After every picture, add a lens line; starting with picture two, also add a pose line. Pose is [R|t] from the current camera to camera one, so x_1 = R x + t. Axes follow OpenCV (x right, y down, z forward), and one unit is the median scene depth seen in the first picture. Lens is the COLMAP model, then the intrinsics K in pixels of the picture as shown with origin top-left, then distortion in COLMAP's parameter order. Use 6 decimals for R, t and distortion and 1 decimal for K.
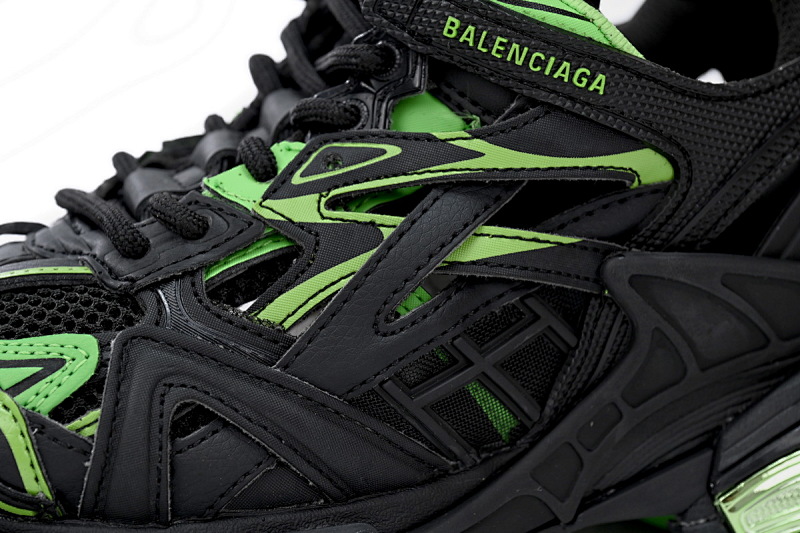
lens RADIAL K [[2637.0, 0, 400.2], [0, 2637.0, 268.0], [0, 0, 1]] dist [-0.068461, 0.000000]
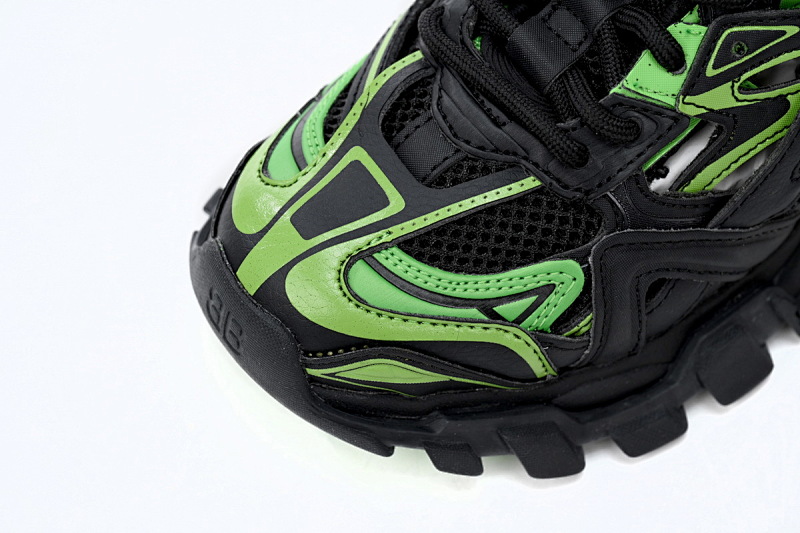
lens RADIAL K [[1965.7, 0, 400.3], [0, 1965.7, 268.9], [0, 0, 1]] dist [0.003839, 0.000000]
pose [[0.939154, -0.300598, 0.166222, -0.327241], [0.083878, 0.669957, 0.737646, -0.605040], [-0.333097, -0.678821, 0.654407, 0.447739]]
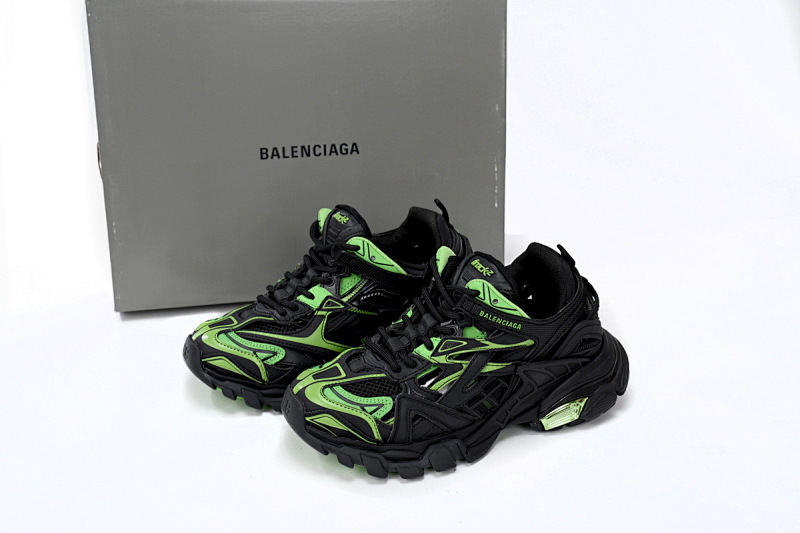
lens RADIAL K [[993.7, 0, 400.7], [0, 993.7, 266.7], [0, 0, 1]] dist [-0.007547, 0.000000]
pose [[0.989992, -0.021025, 0.139548, -0.295121], [-0.009483, 0.976694, 0.214427, -0.463243], [-0.140805, -0.213604, 0.966720, -0.356964]]
